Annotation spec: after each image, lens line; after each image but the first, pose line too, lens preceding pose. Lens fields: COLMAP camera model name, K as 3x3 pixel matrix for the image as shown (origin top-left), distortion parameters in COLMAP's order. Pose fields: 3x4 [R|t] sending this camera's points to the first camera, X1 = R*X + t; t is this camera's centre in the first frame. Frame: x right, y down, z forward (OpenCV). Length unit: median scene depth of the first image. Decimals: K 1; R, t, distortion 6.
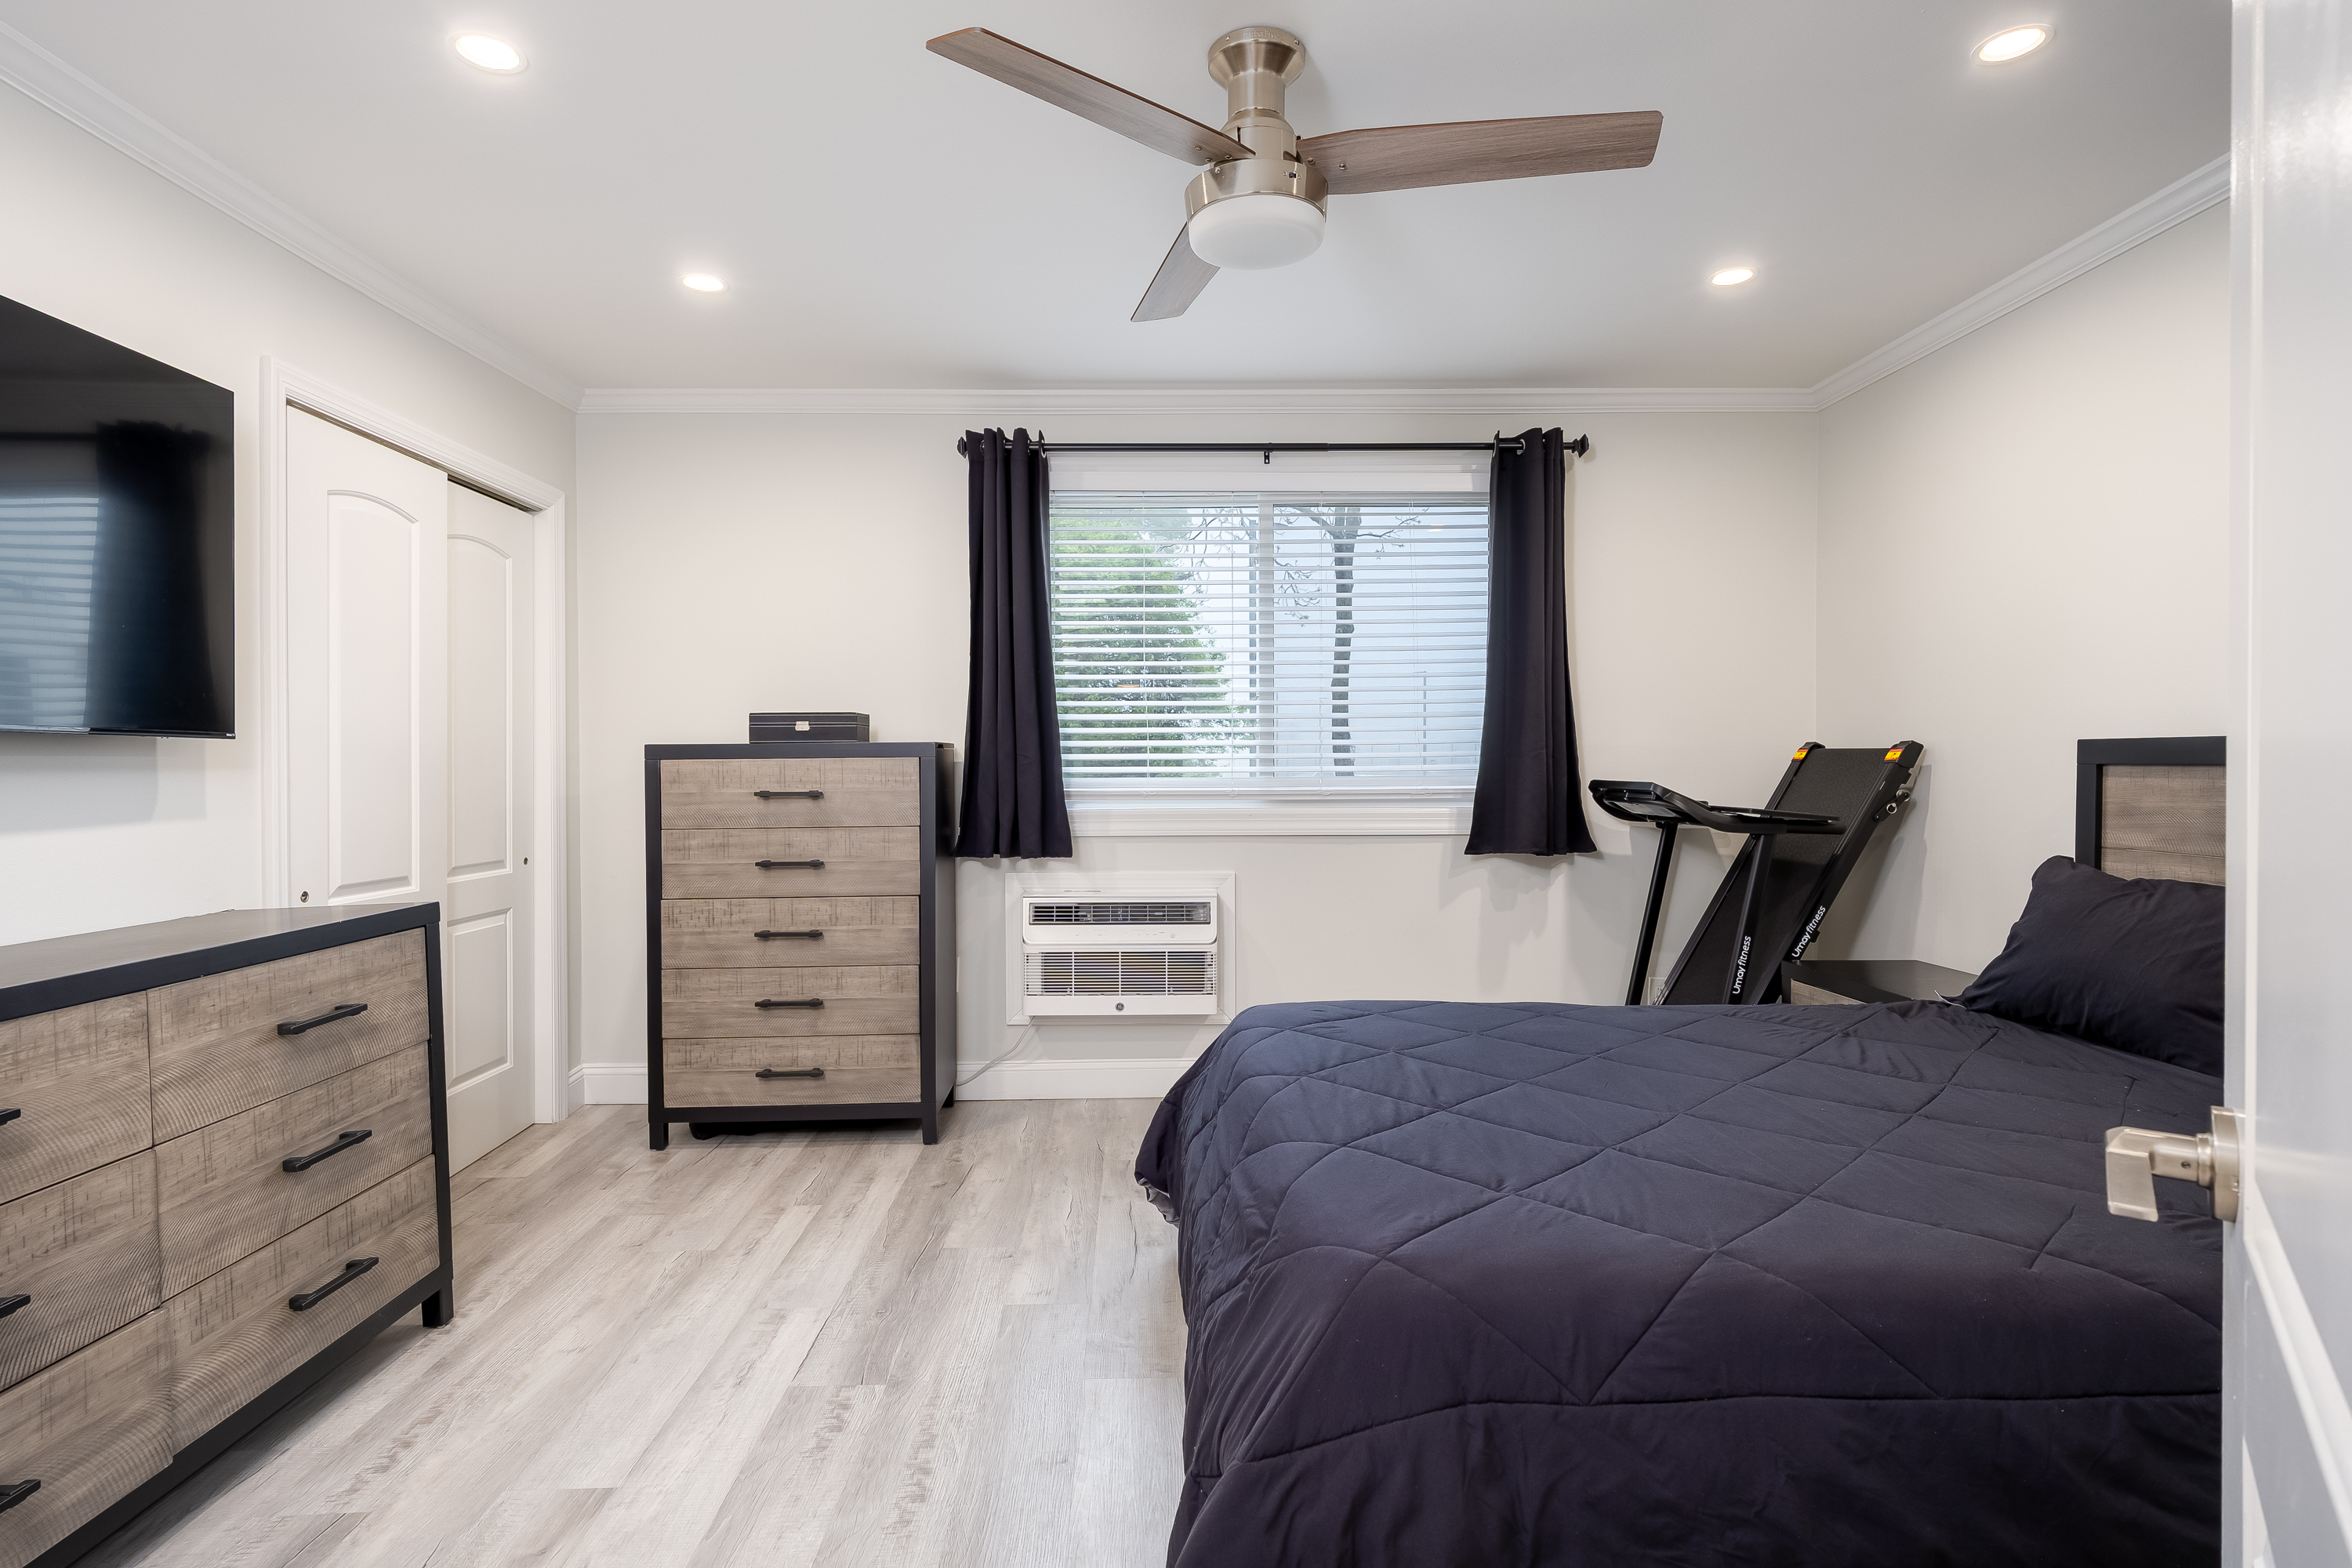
lens RADIAL K [[1184.8, 0, 1197.1], [0, 1184.8, 786.2], [0, 0, 1]] dist [0.004980, 0.002045]
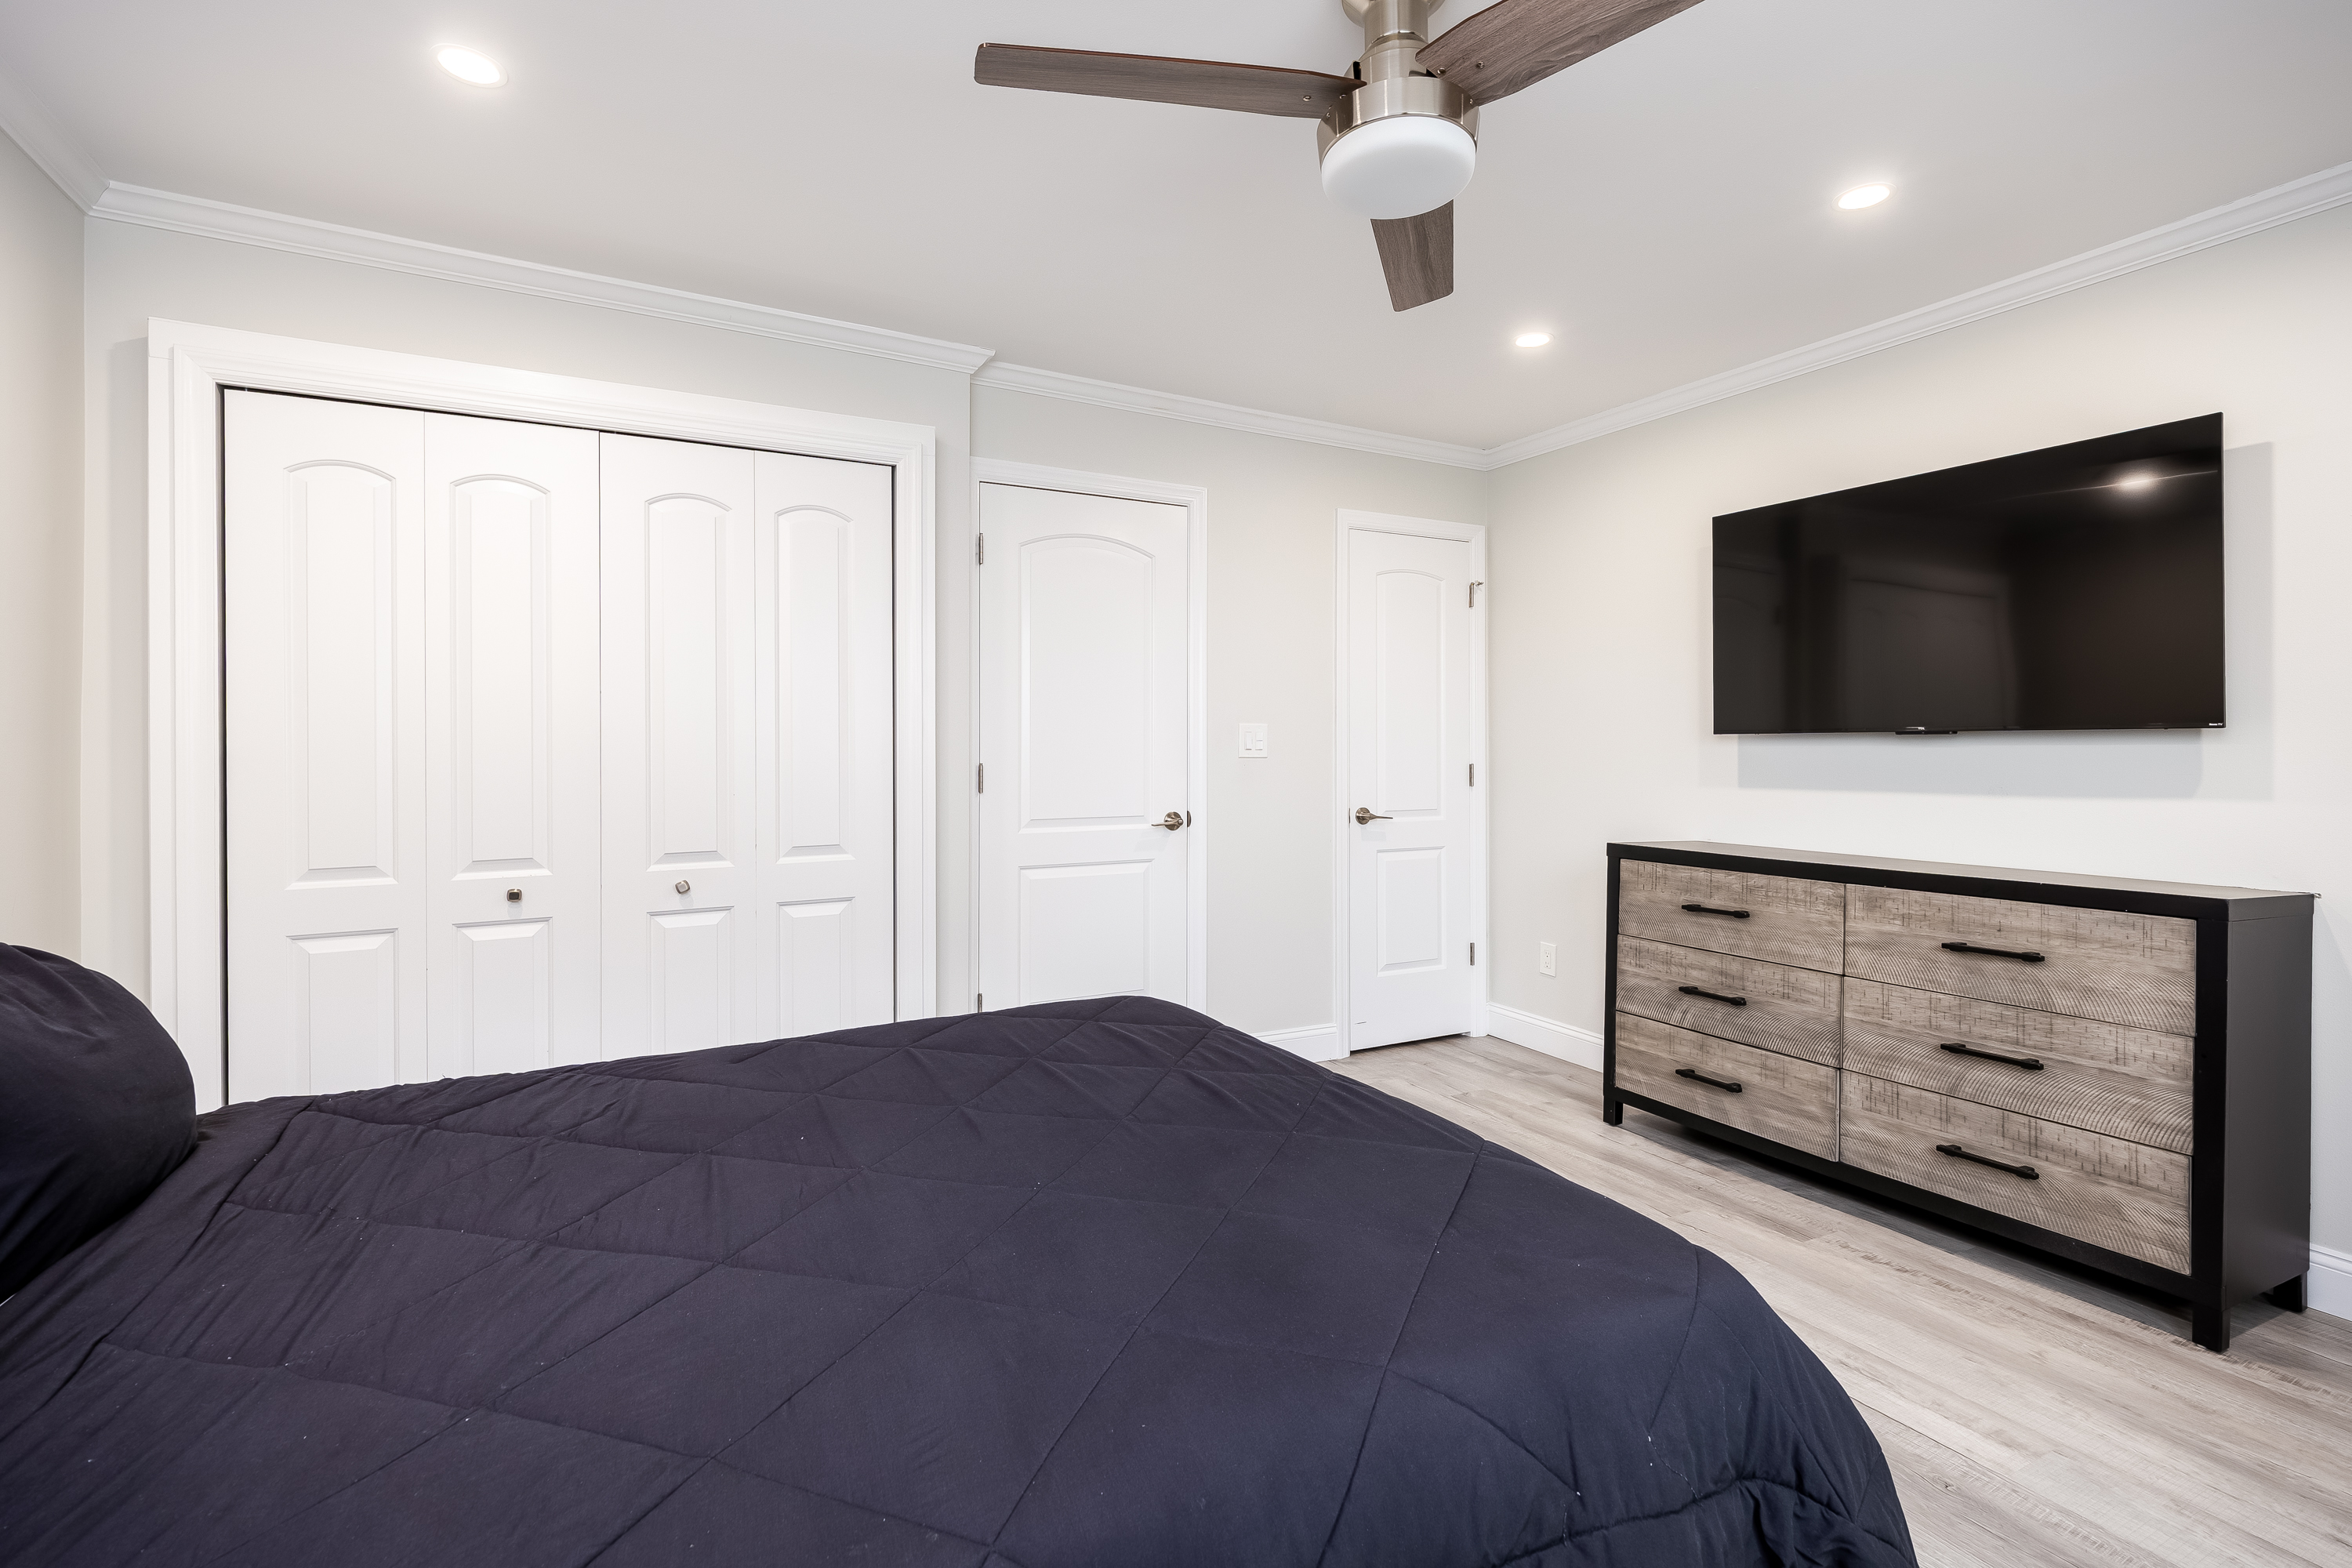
lens RADIAL K [[1054.2, 0, 1166.6], [0, 1054.2, 738.4], [0, 0, 1]] dist [0.004139, -0.003509]
pose [[-0.900577, -0.001622, -0.434695, 0.455880], [-0.004622, 0.999972, 0.005844, -0.028989], [0.434673, 0.007272, -0.900559, 1.347619]]
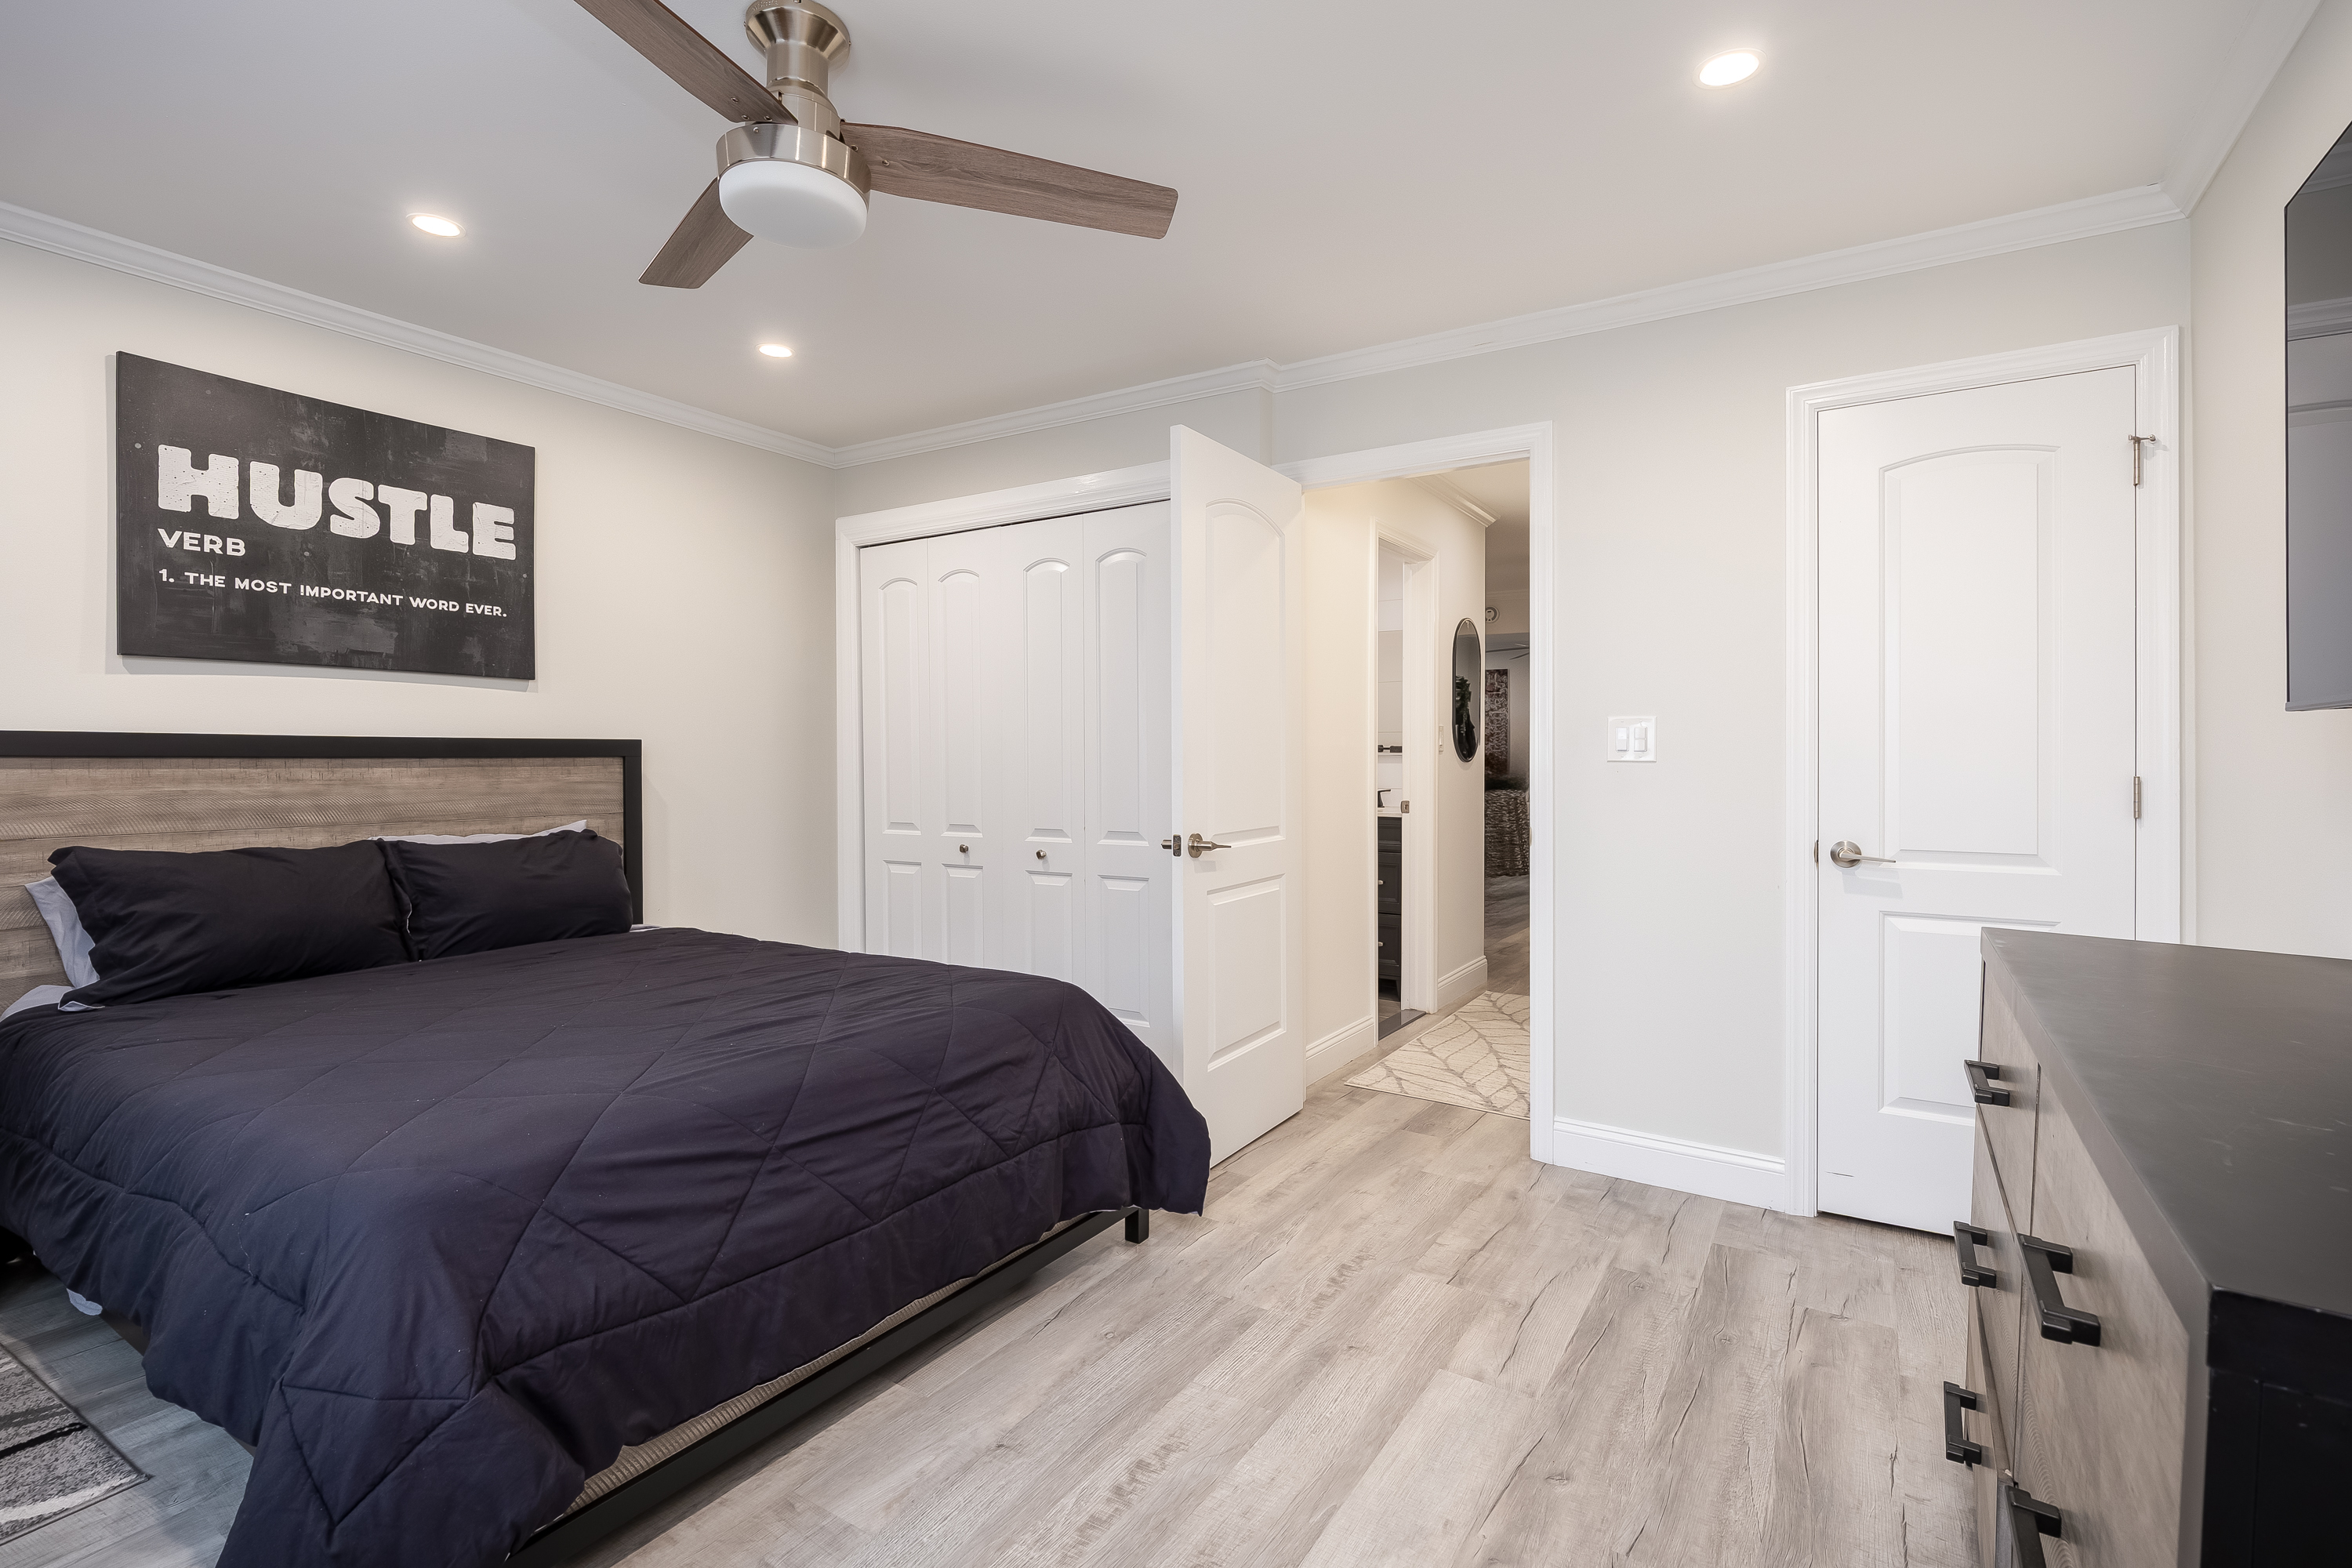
lens RADIAL K [[1123.4, 0, 1143.9], [0, 1123.4, 747.9], [0, 0, 1]] dist [-0.001023, -0.001626]
pose [[-0.810593, 0.005391, 0.585585, -0.598052], [0.011669, 0.999908, 0.006947, -0.022643], [-0.585494, 0.012465, -0.810581, 1.317774]]
